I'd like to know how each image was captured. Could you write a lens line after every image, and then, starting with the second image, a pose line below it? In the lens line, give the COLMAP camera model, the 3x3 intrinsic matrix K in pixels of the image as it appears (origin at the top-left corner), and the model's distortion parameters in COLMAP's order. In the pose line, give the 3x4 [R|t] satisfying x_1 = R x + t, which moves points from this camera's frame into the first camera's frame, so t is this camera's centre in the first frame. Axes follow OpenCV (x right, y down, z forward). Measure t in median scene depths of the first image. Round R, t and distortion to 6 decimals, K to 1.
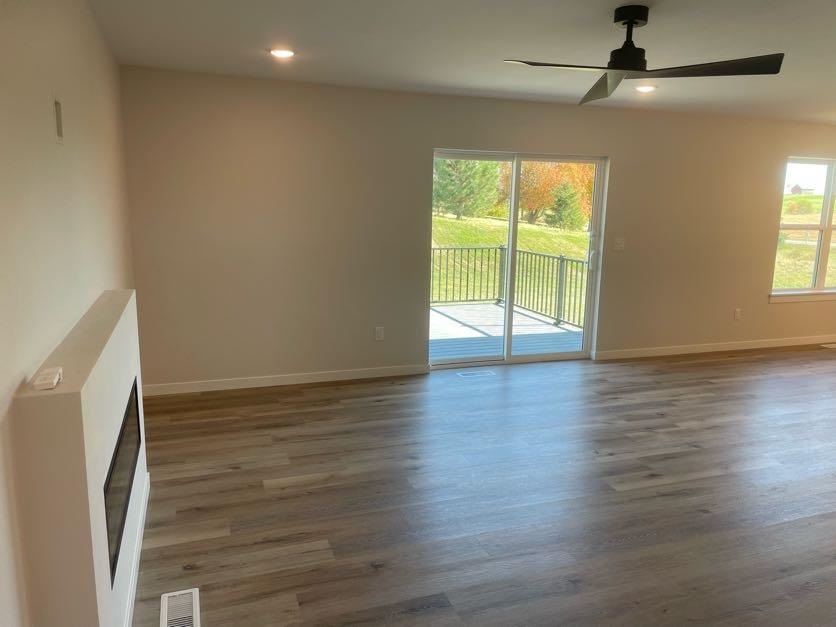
lens RADIAL K [[630.6, 0, 418.6], [0, 630.6, 311.0], [0, 0, 1]] dist [0.064307, -0.080215]
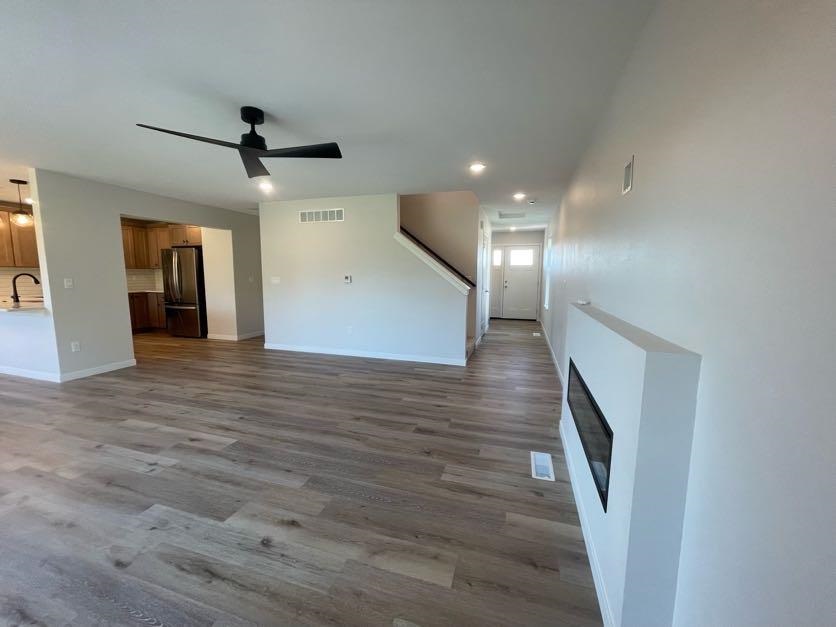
lens RADIAL K [[337.5, 0, 419.0], [0, 337.5, 310.6], [0, 0, 1]] dist [-0.003078, -0.000453]
pose [[-0.799981, -0.093398, 0.592712, -0.381866], [0.081491, 0.961747, 0.261537, -0.141602], [-0.594466, 0.257526, -0.761768, 1.124076]]
